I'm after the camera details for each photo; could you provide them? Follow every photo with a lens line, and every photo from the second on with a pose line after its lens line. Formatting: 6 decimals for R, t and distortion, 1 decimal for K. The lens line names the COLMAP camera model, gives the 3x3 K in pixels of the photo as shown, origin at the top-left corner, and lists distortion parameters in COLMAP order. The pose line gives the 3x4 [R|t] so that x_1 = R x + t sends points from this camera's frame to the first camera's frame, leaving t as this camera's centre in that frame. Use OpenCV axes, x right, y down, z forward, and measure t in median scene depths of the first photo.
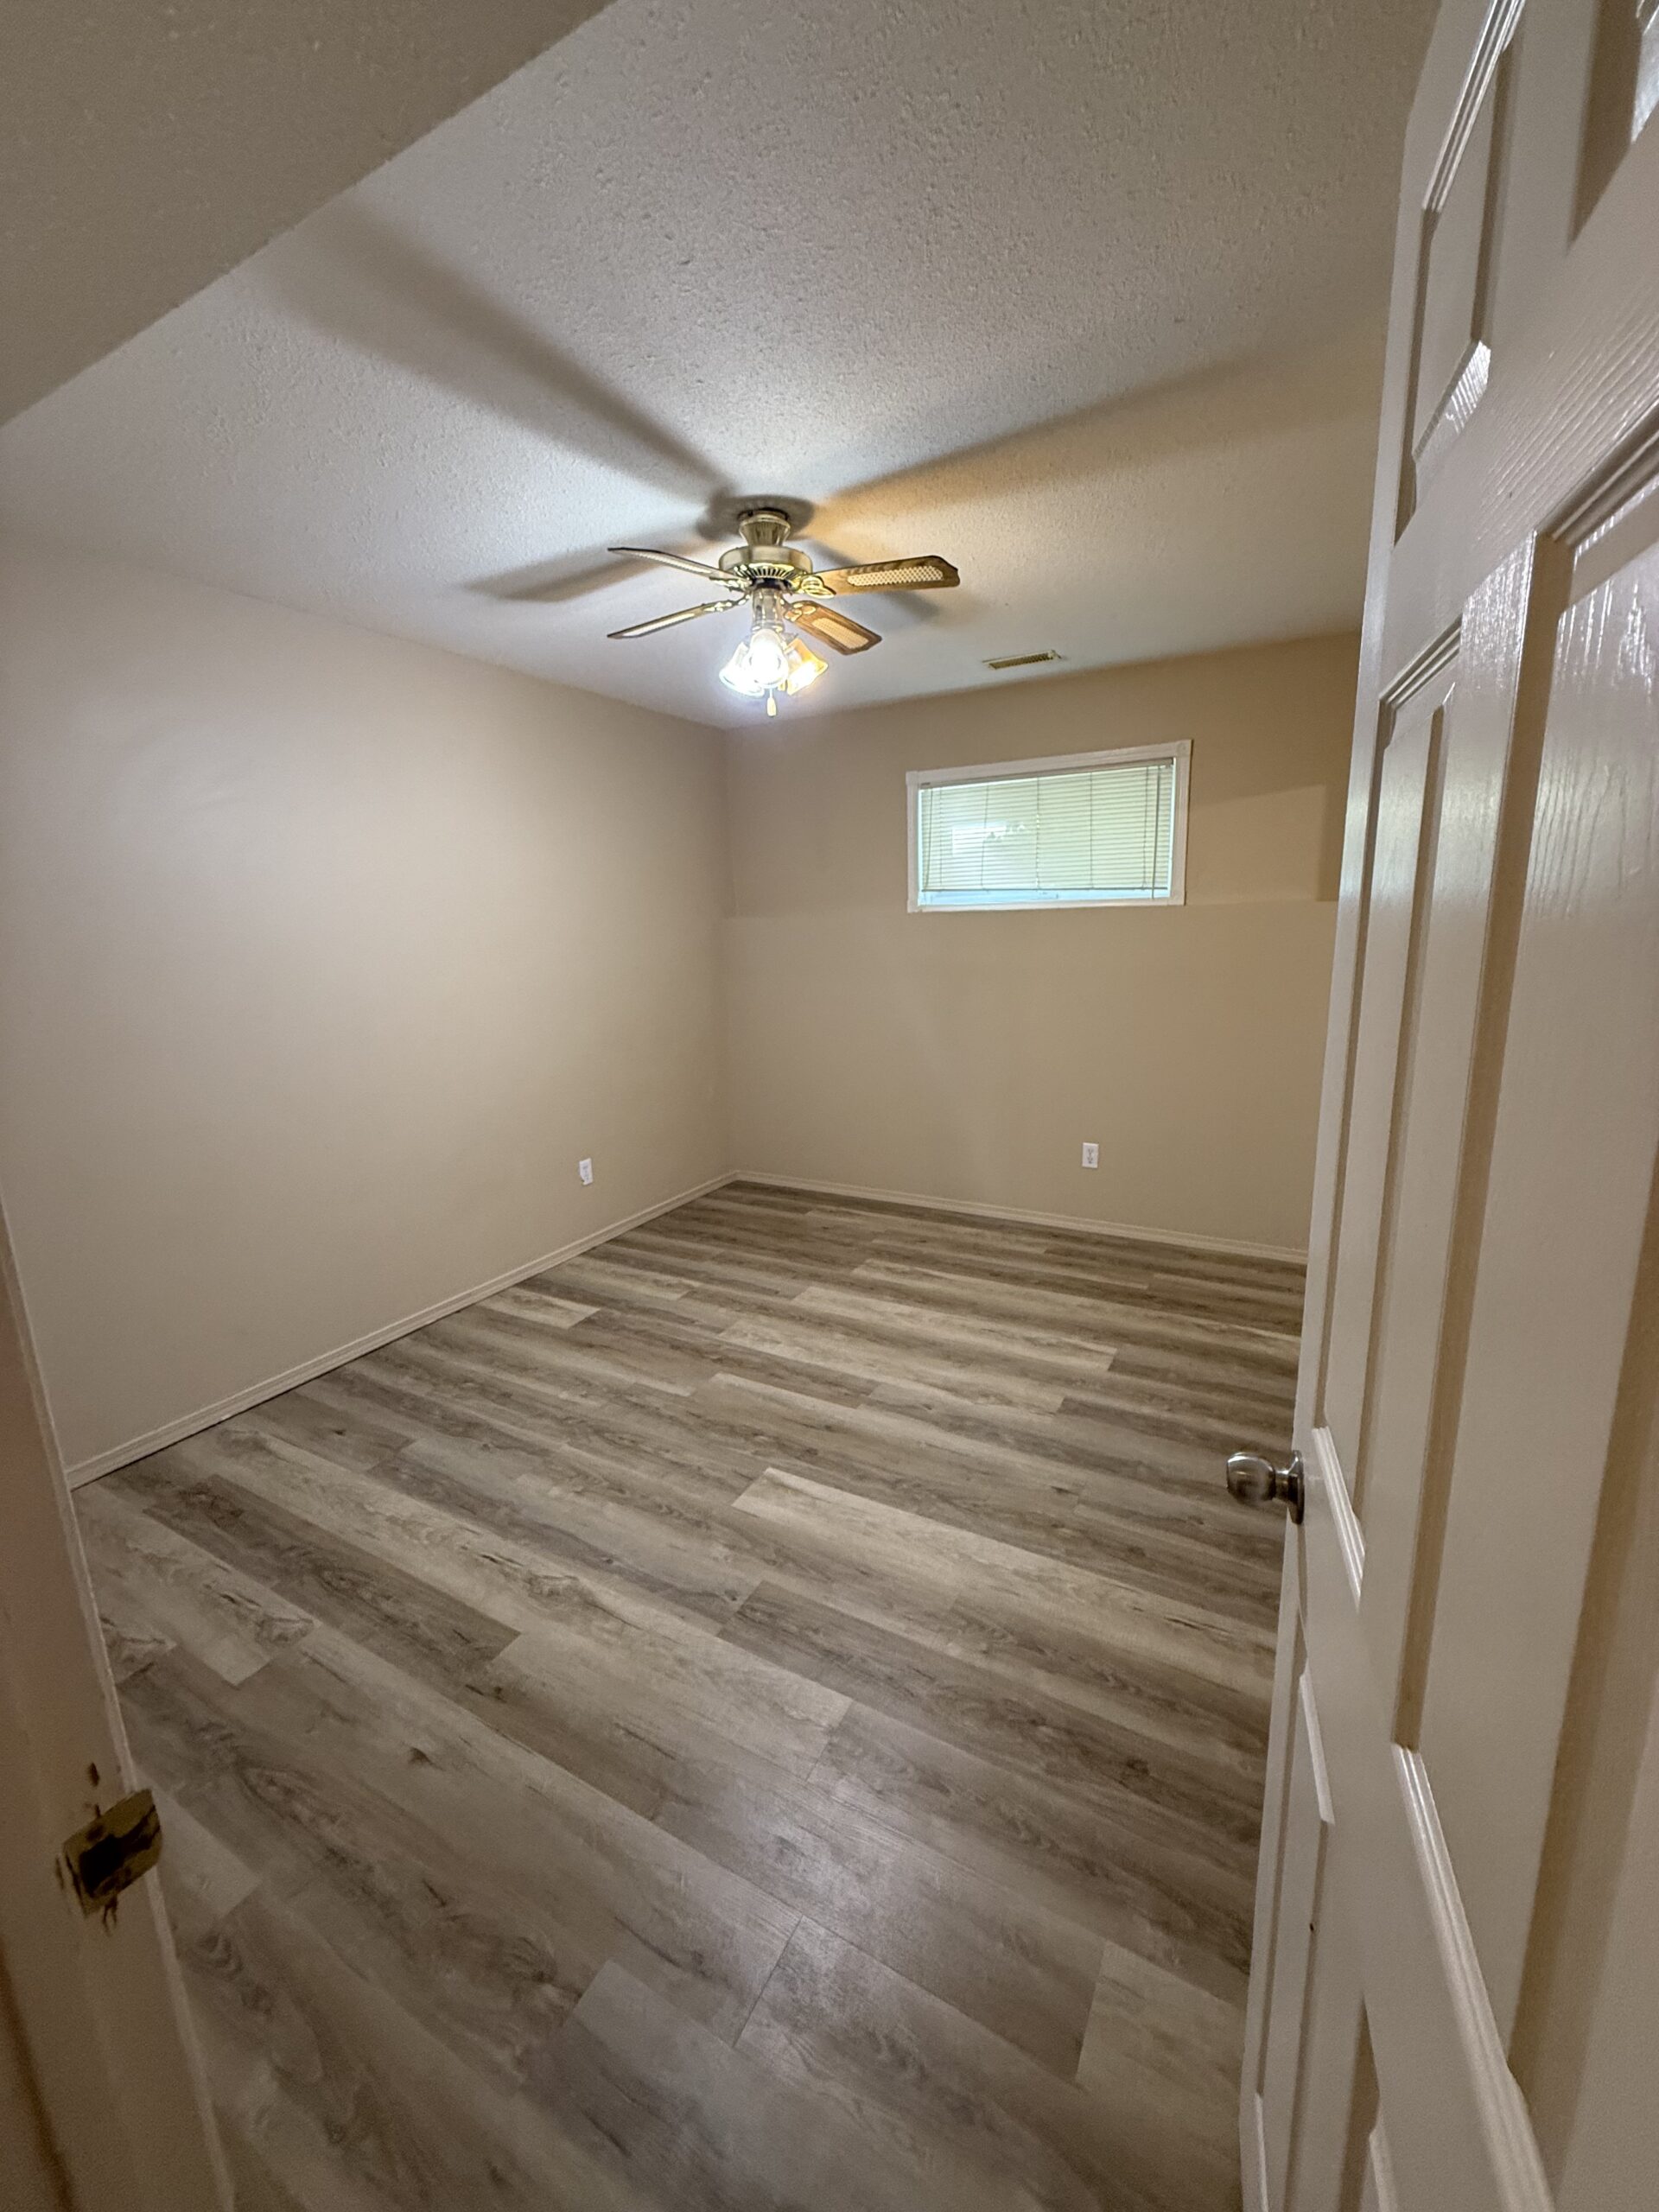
lens RADIAL K [[885.5, 0, 832.8], [0, 885.5, 1099.7], [0, 0, 1]] dist [-0.000597, 0.000421]
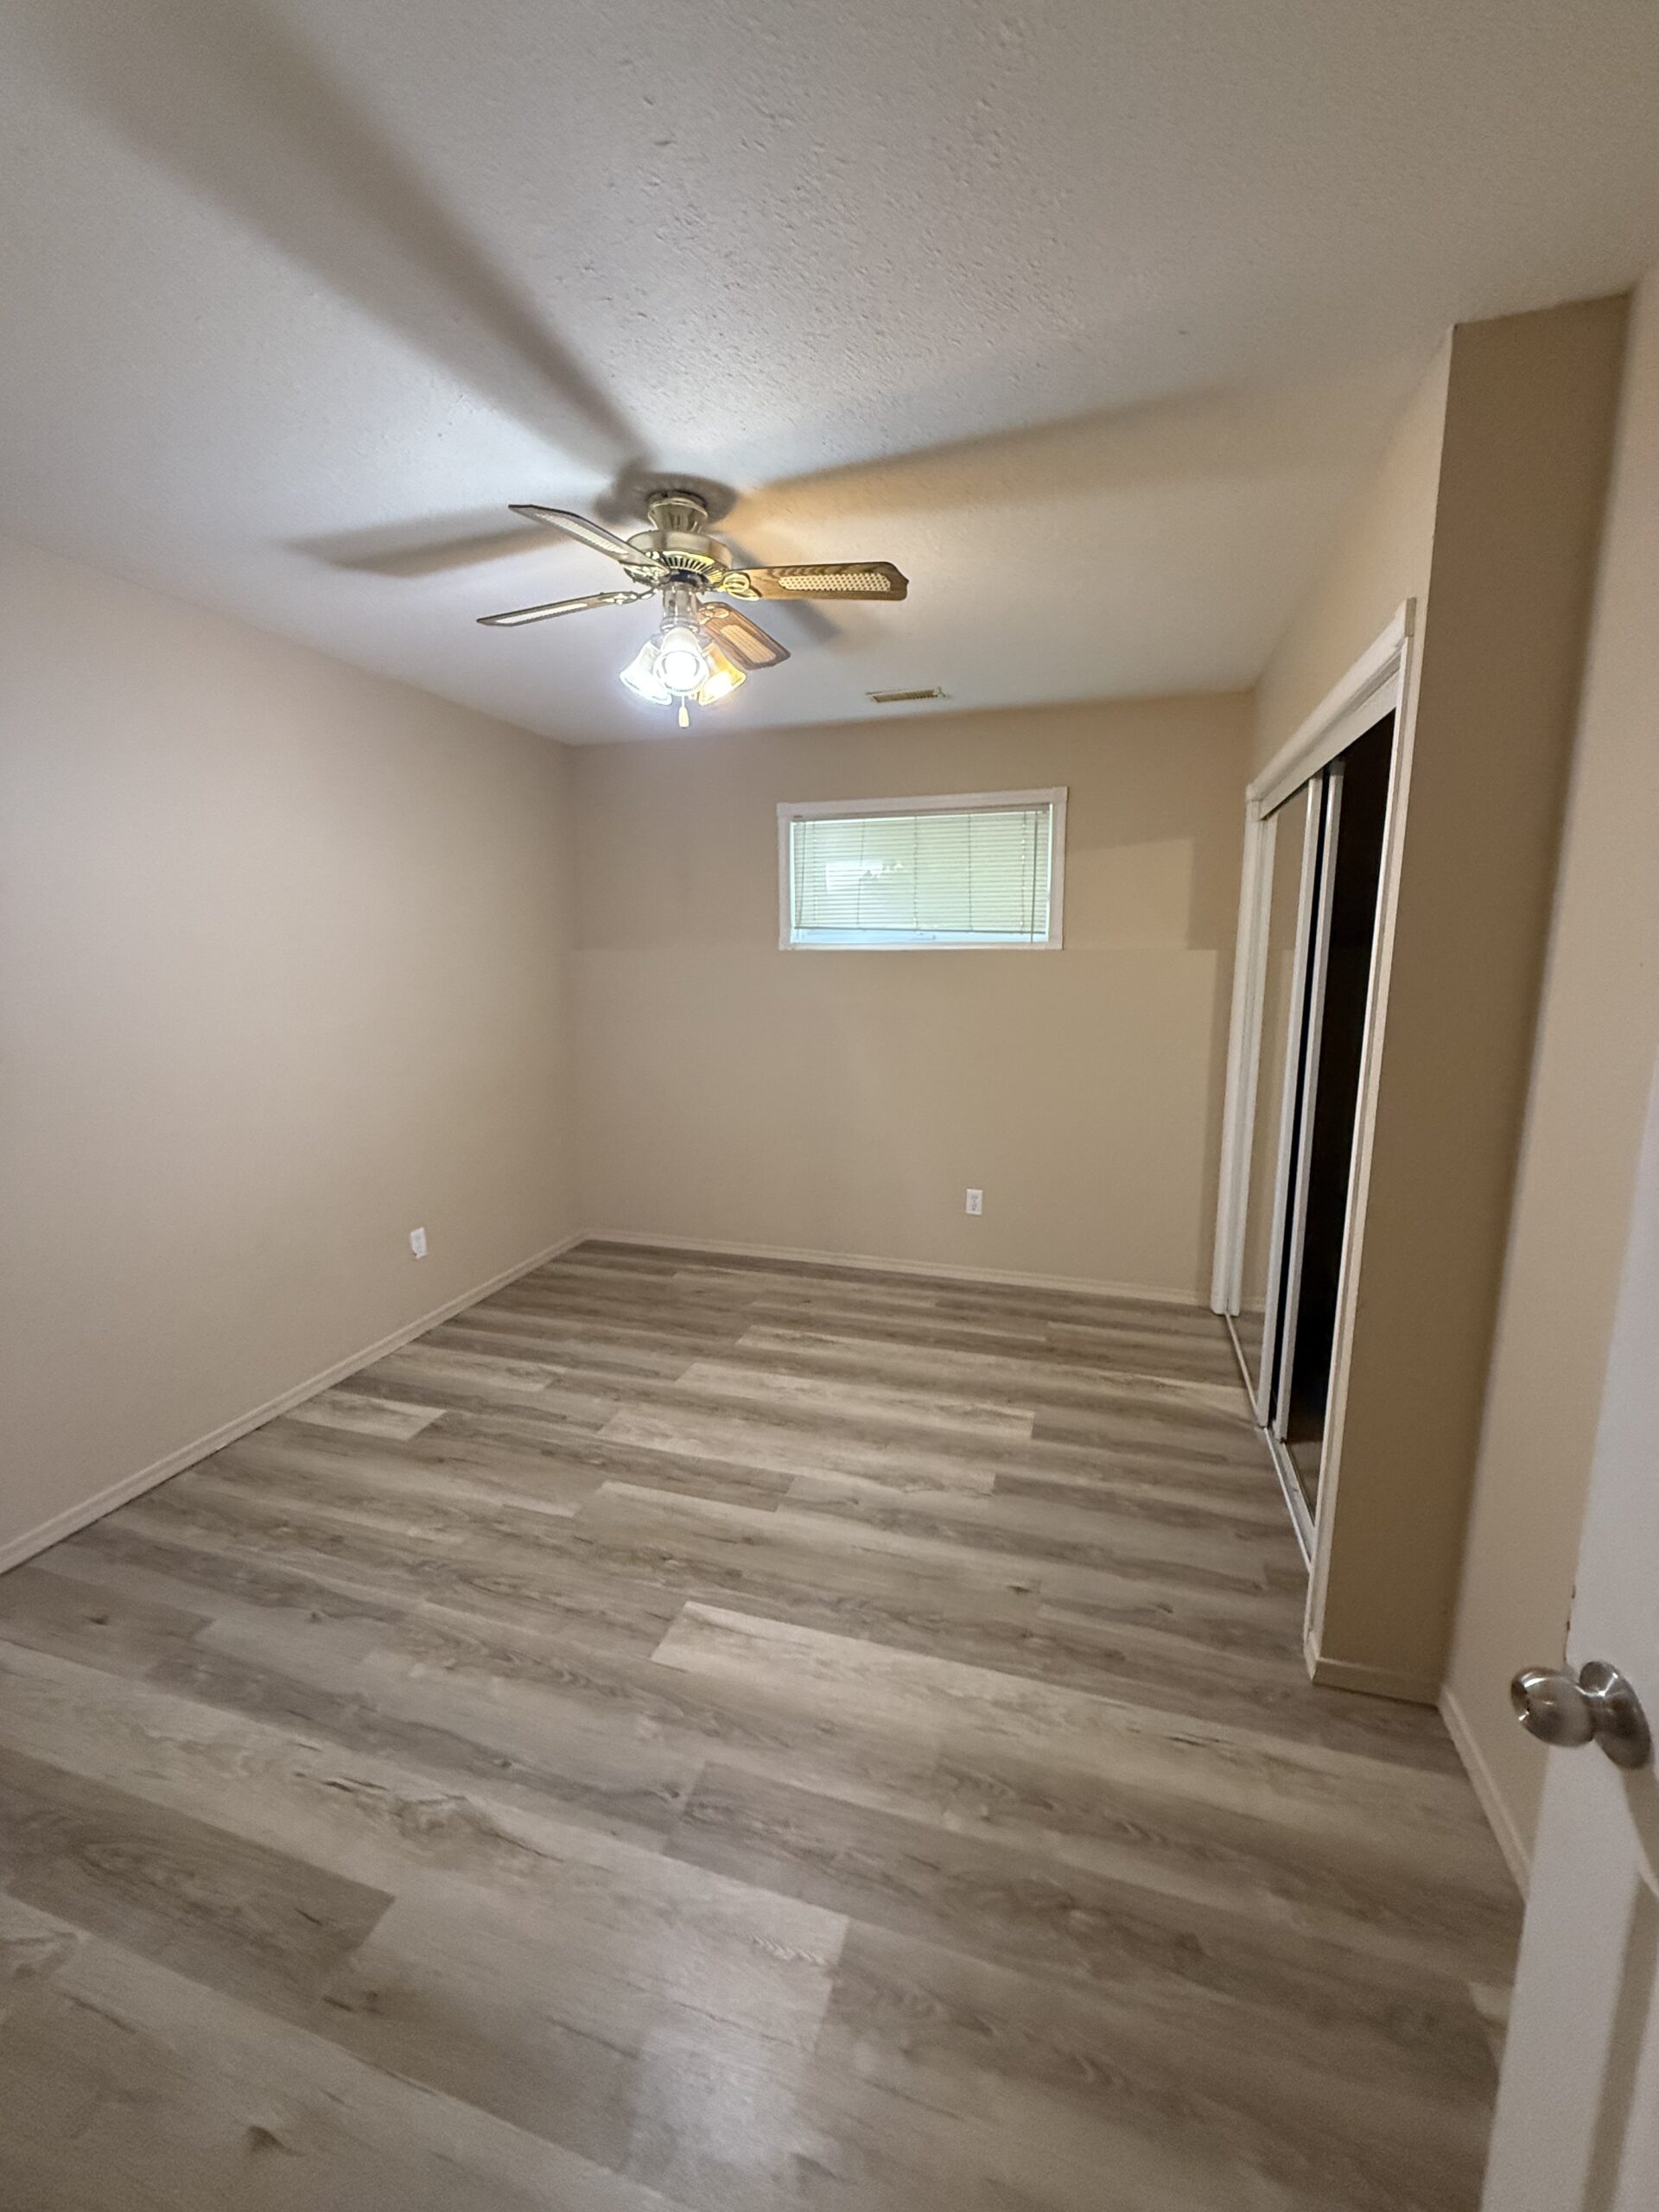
lens RADIAL K [[885.5, 0, 831.0], [0, 885.5, 1098.3], [0, 0, 1]] dist [-0.000597, 0.000421]
pose [[0.977955, -0.012555, 0.208438, -0.104288], [0.020518, 0.999138, -0.036089, -0.030991], [-0.207805, 0.039570, 0.977370, 0.120689]]
